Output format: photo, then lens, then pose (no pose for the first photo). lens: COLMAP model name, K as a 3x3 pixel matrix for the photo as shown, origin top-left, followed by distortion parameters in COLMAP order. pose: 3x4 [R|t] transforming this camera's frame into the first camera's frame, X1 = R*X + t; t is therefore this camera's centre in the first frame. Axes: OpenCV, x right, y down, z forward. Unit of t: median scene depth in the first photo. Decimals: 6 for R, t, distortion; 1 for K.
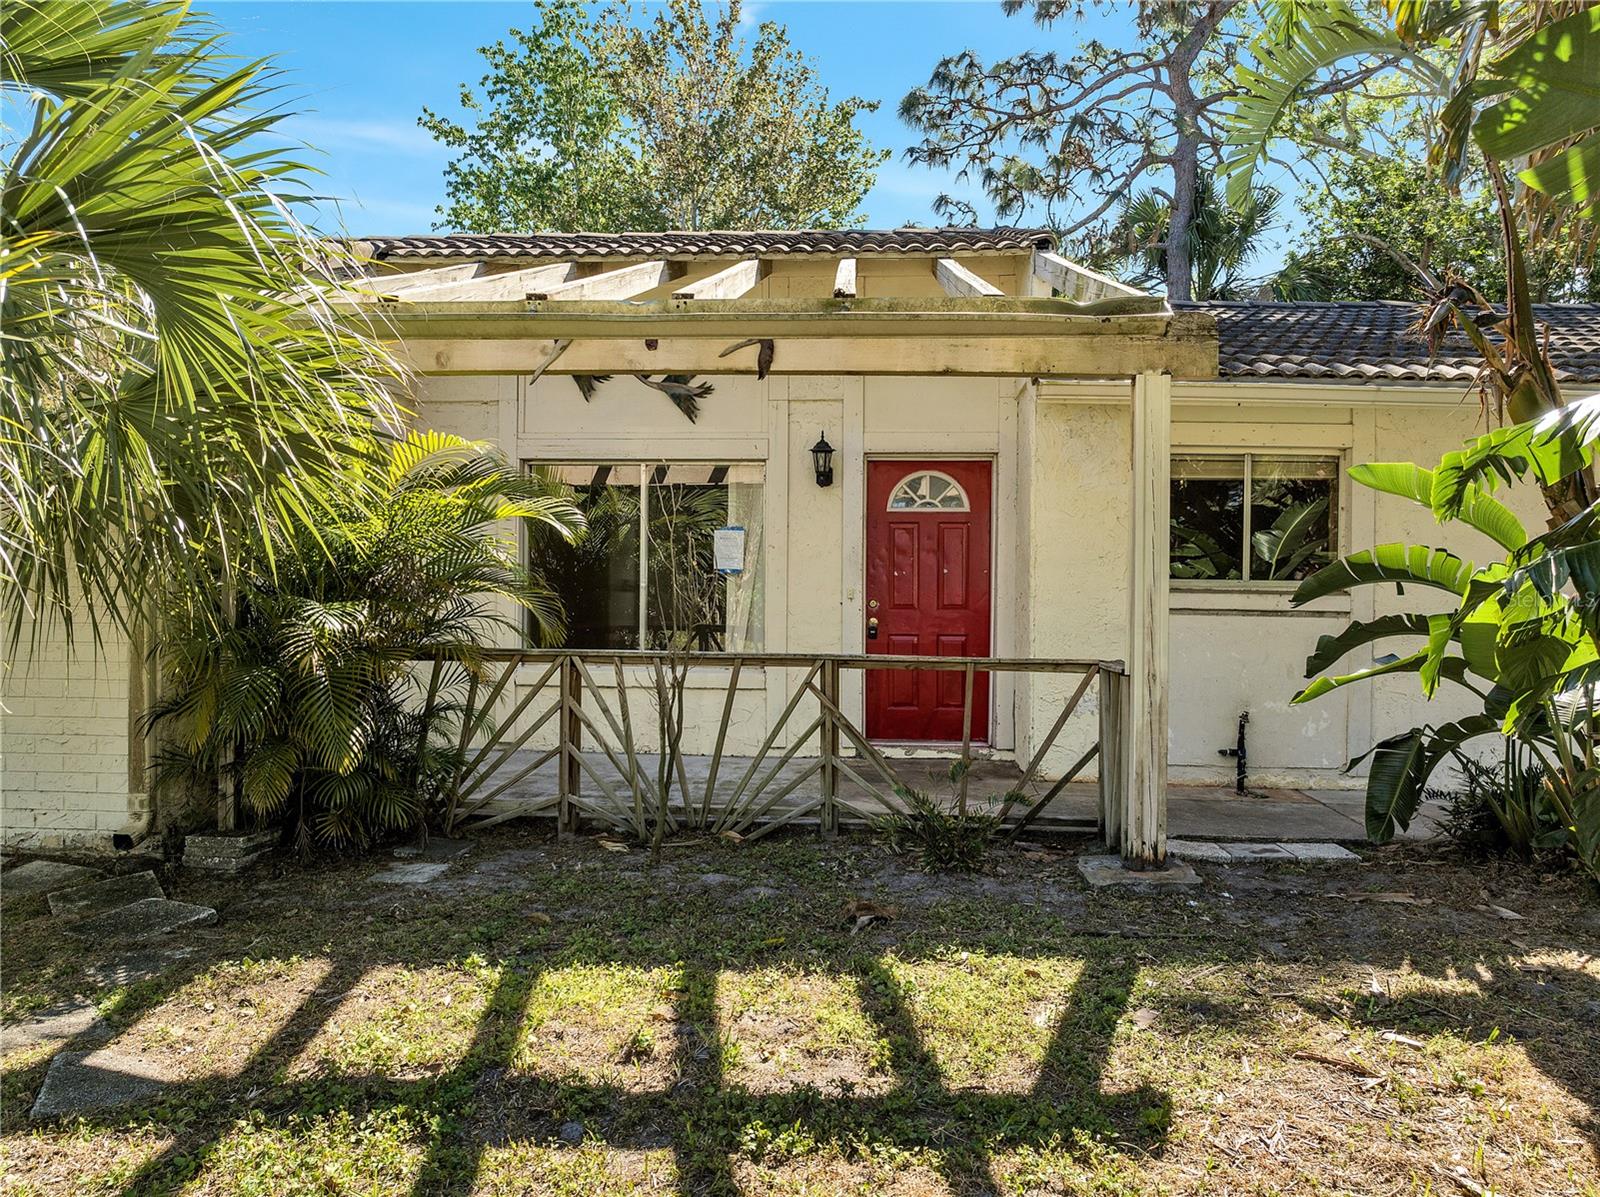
lens RADIAL K [[1136.8, 0, 798.5], [0, 1136.8, 594.3], [0, 0, 1]] dist [-0.030570, -0.000546]
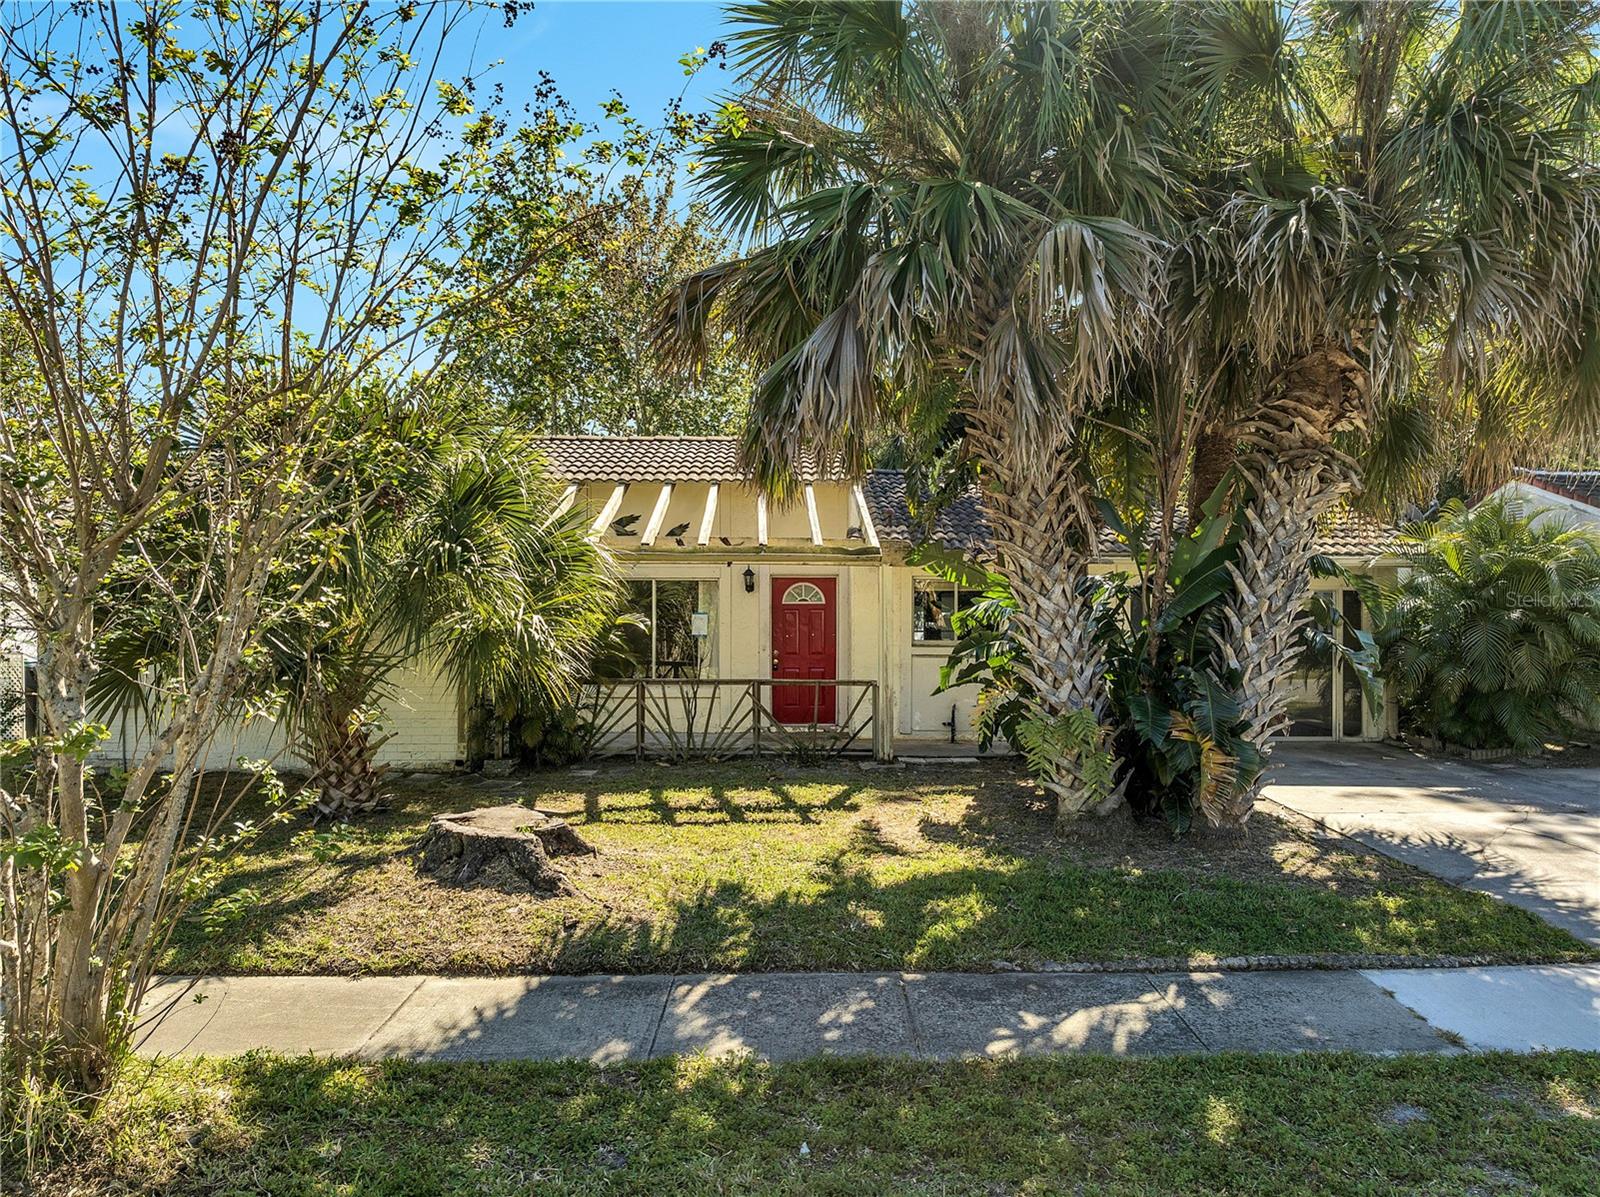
lens RADIAL K [[1136.8, 0, 805.2], [0, 1136.8, 601.8], [0, 0, 1]] dist [-0.030570, -0.000546]
pose [[0.996097, -0.008531, 0.087852, -0.060520], [0.009694, 0.999871, -0.012824, -0.060139], [-0.087731, 0.013626, 0.996051, -1.059211]]
